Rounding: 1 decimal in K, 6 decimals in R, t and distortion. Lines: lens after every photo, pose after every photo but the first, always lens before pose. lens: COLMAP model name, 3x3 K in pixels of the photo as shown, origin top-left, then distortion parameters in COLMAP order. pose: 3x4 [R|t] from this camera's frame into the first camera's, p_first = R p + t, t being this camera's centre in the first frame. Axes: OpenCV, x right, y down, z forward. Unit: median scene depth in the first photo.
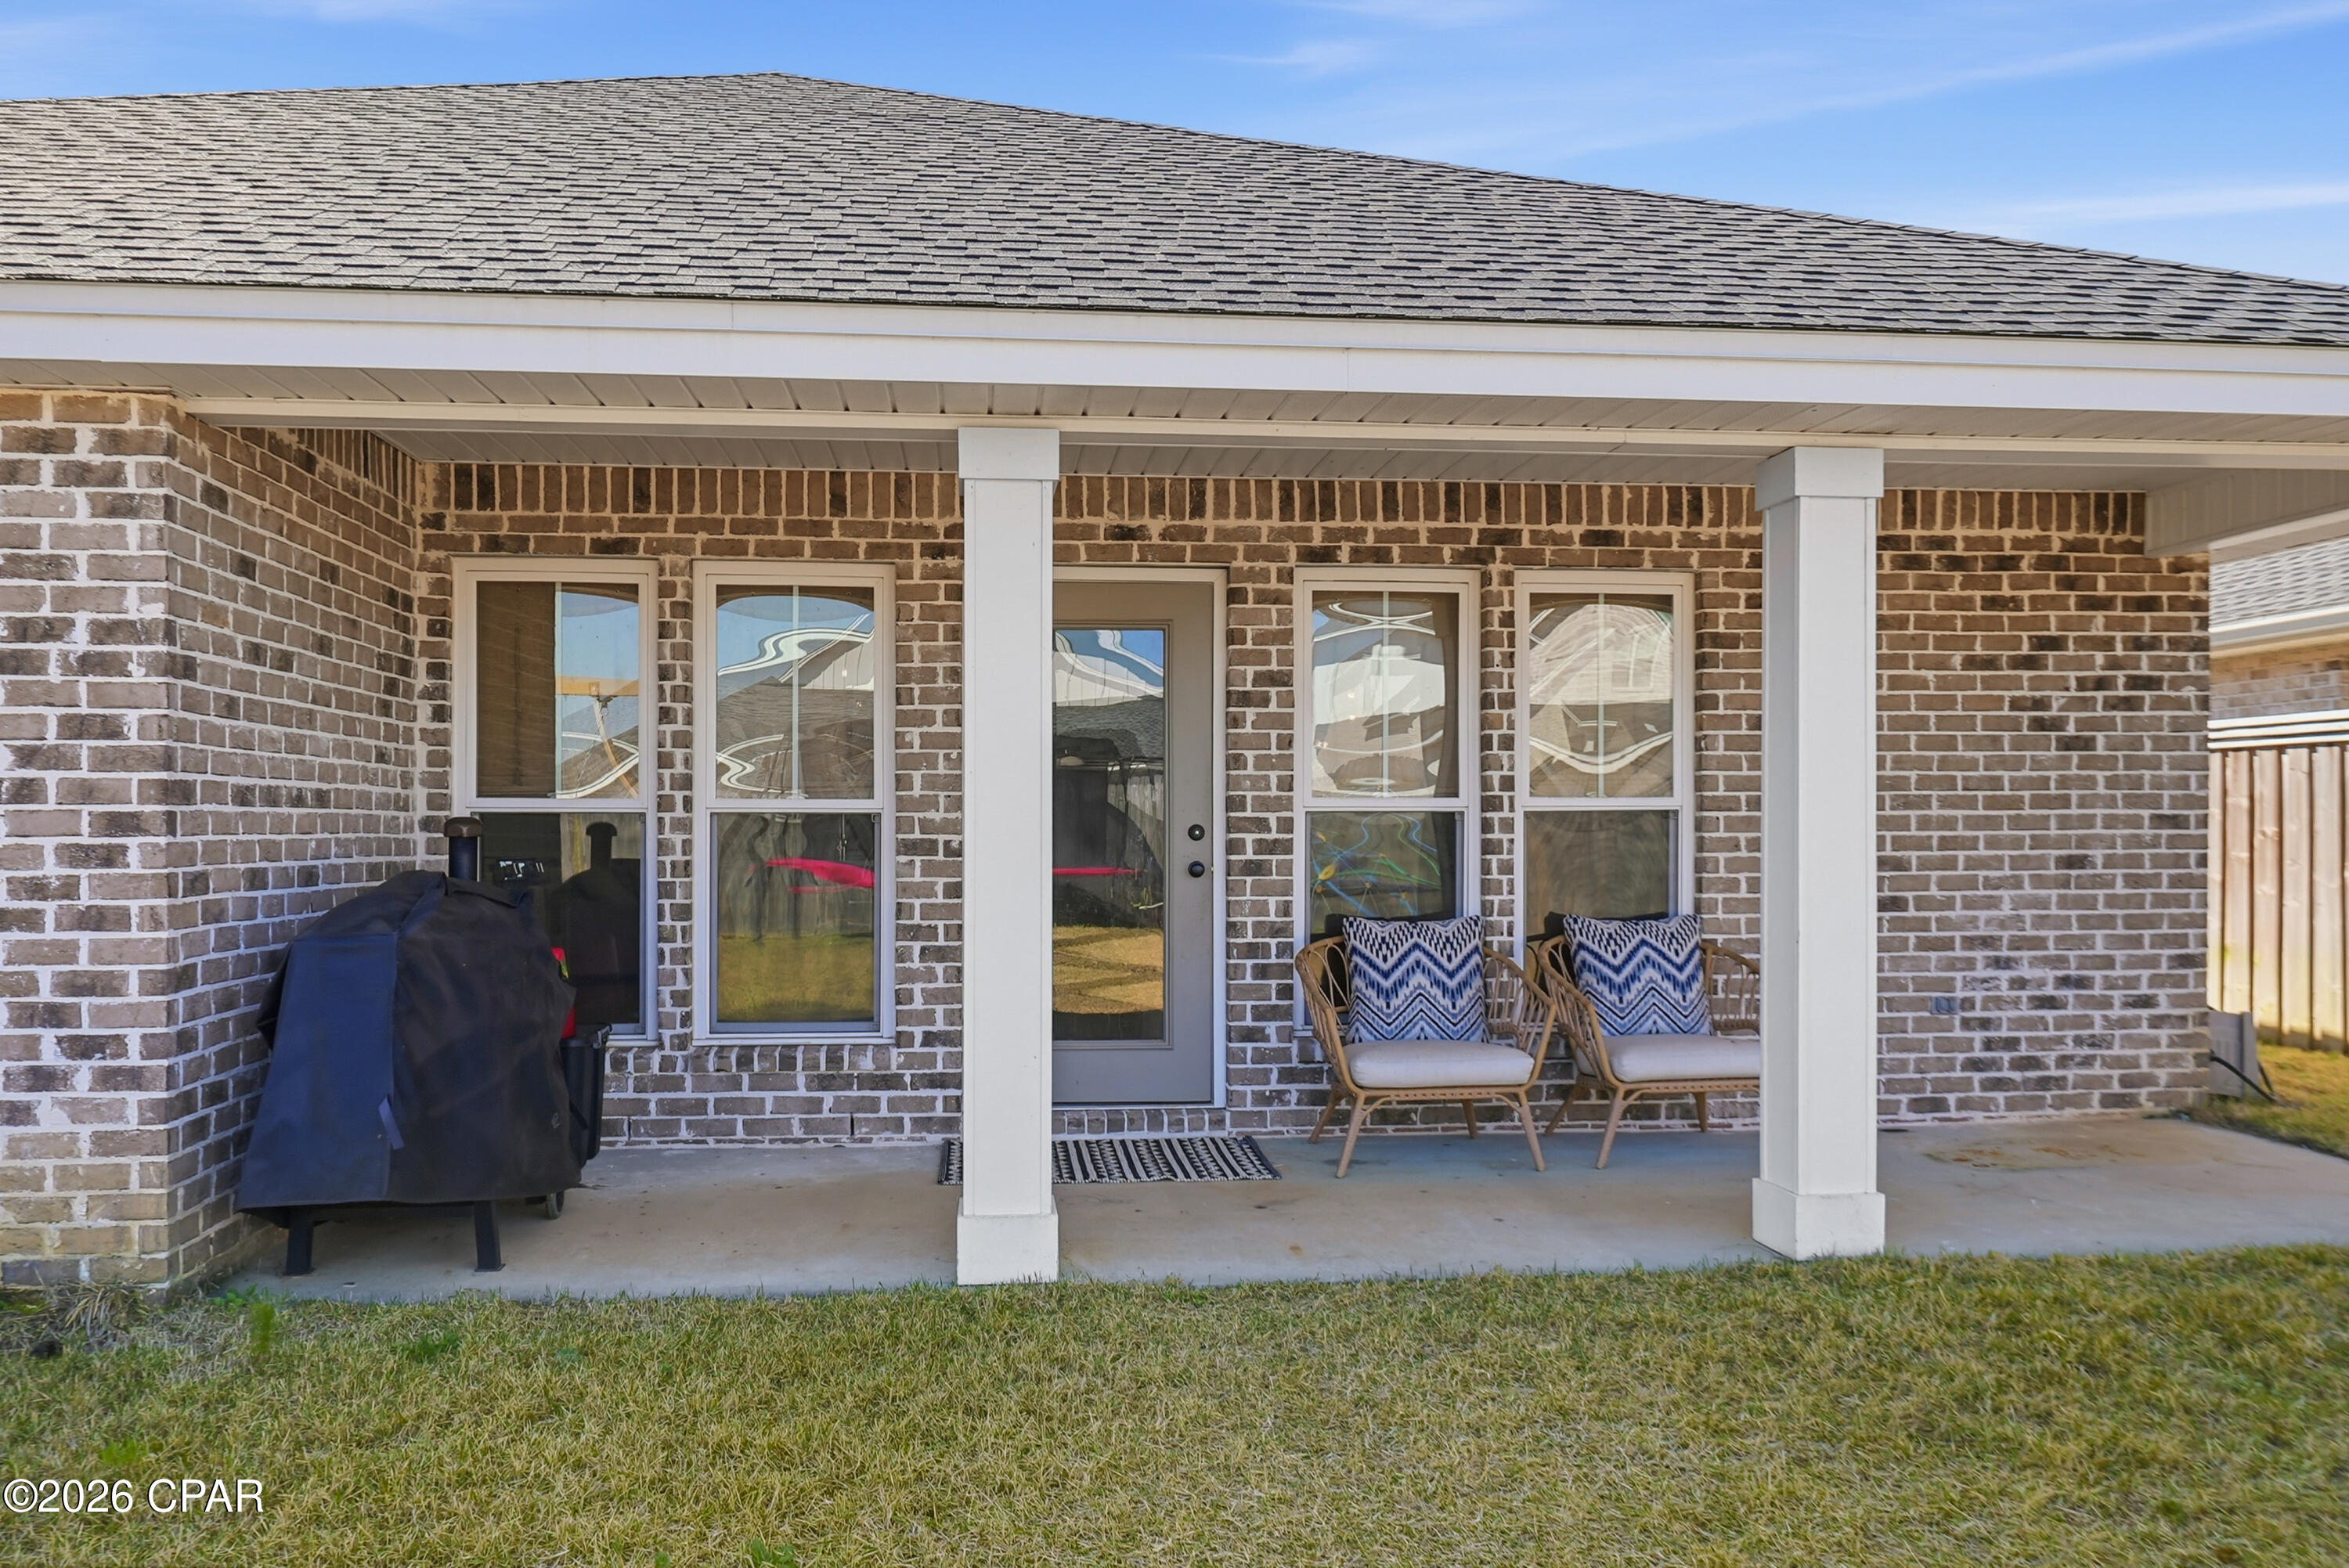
lens RADIAL K [[1767.4, 0, 1165.2], [0, 1767.4, 831.9], [0, 0, 1]] dist [0.008394, -0.003485]
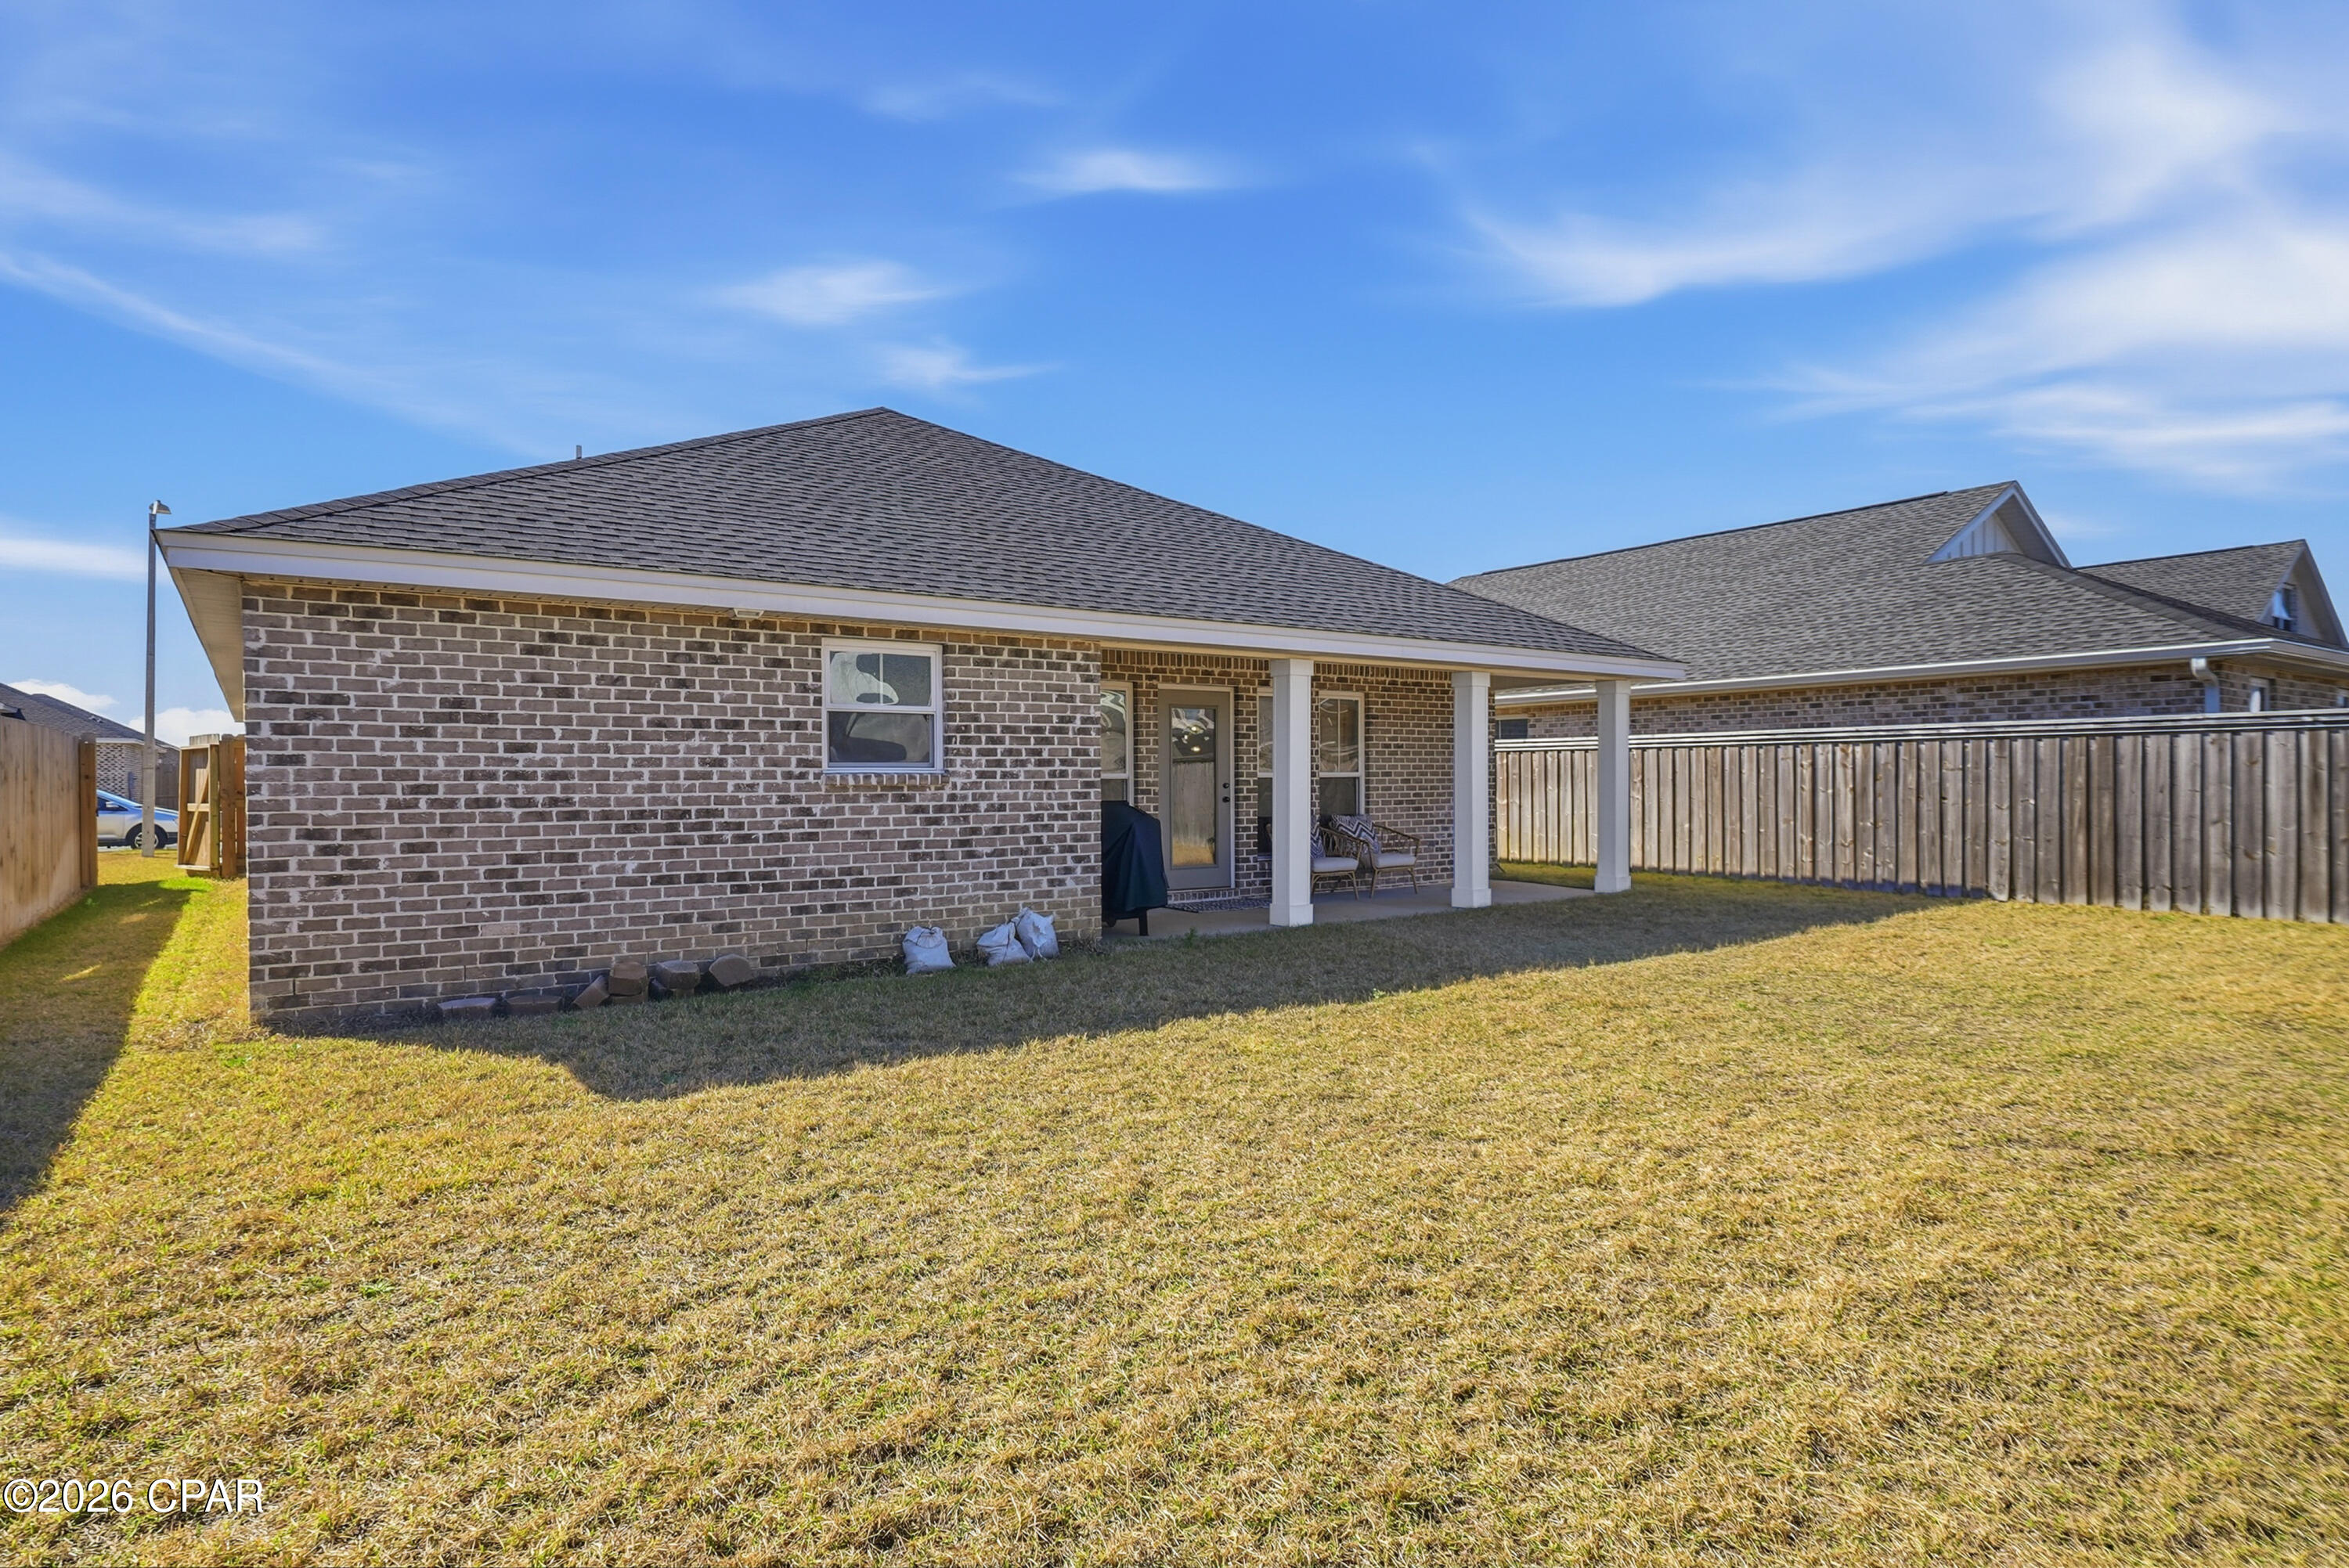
lens RADIAL K [[1268.9, 0, 1176.7], [0, 1268.9, 783.9], [0, 0, 1]] dist [-0.004025, -0.000034]
pose [[0.864188, -0.005424, 0.503140, -1.026841], [0.006641, 0.999978, -0.000628, -0.002270], [-0.503126, 0.003884, 0.864204, -0.619846]]
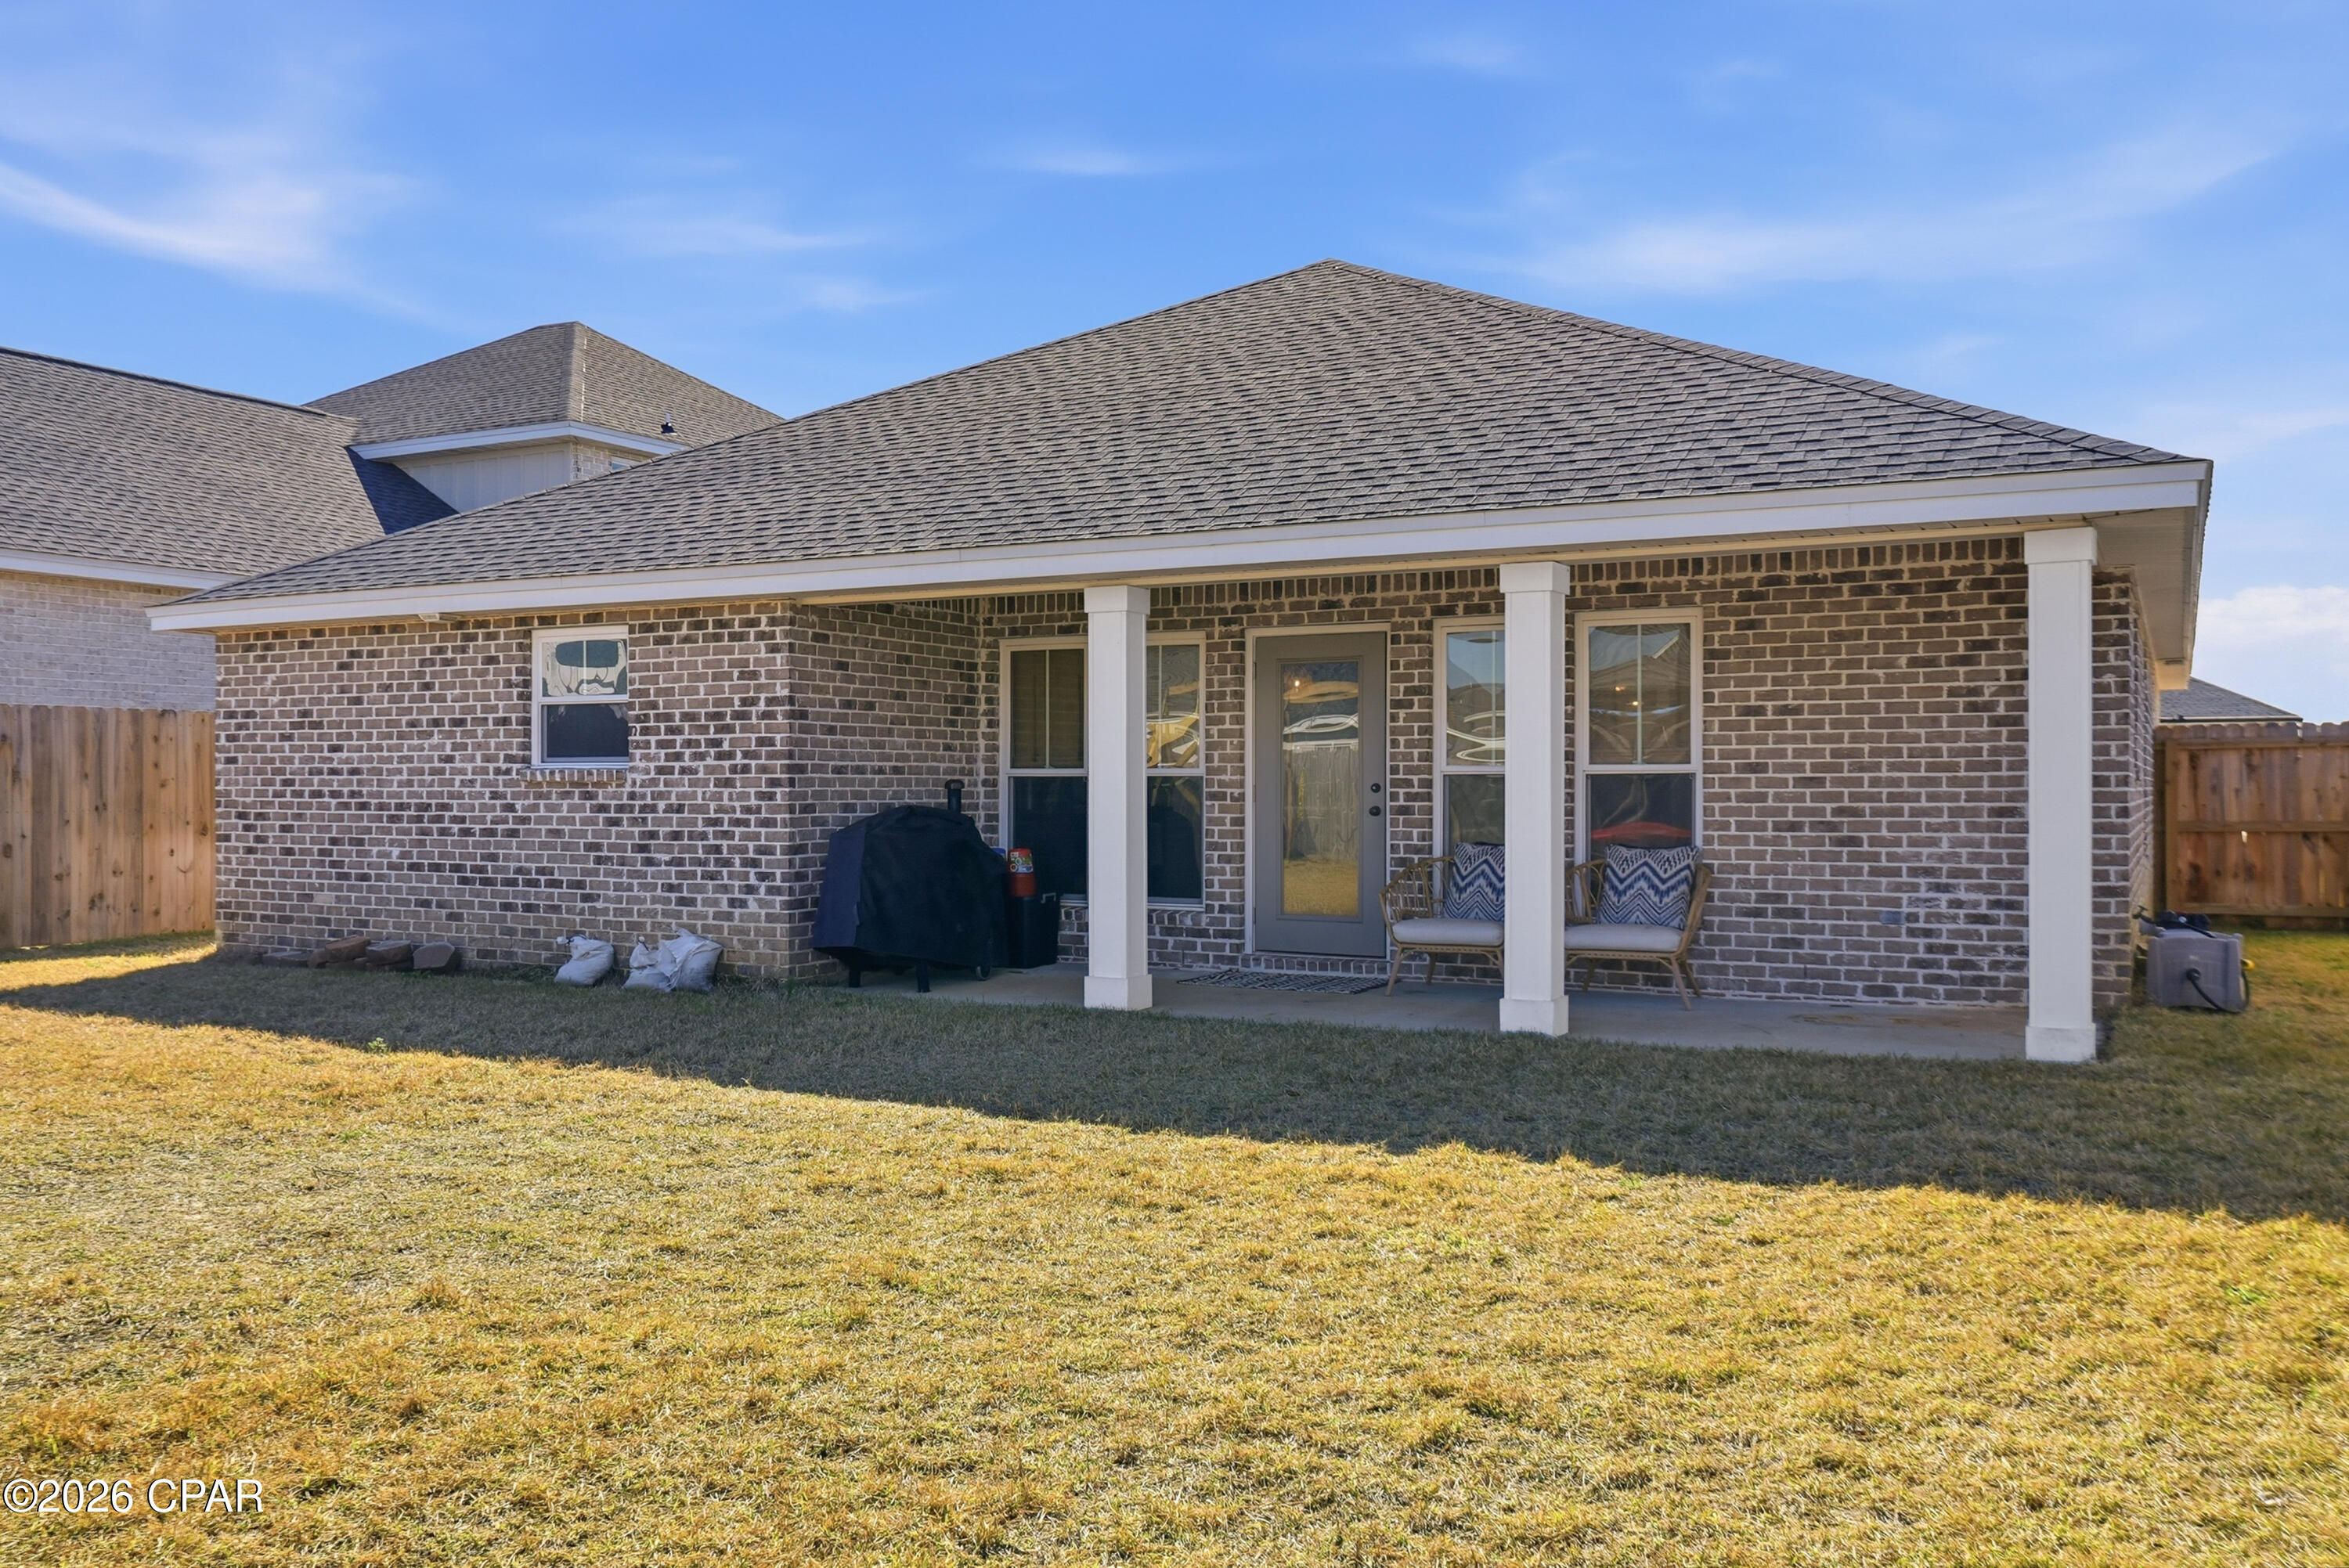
lens RADIAL K [[1844.4, 0, 1194.2], [0, 1844.4, 775.6], [0, 0, 1]] dist [0.004375, 0.002472]
pose [[0.834302, -0.001776, -0.551304, 0.821631], [-0.002581, 0.999971, -0.007127, 0.001467], [0.551301, 0.007369, 0.834274, -0.495158]]
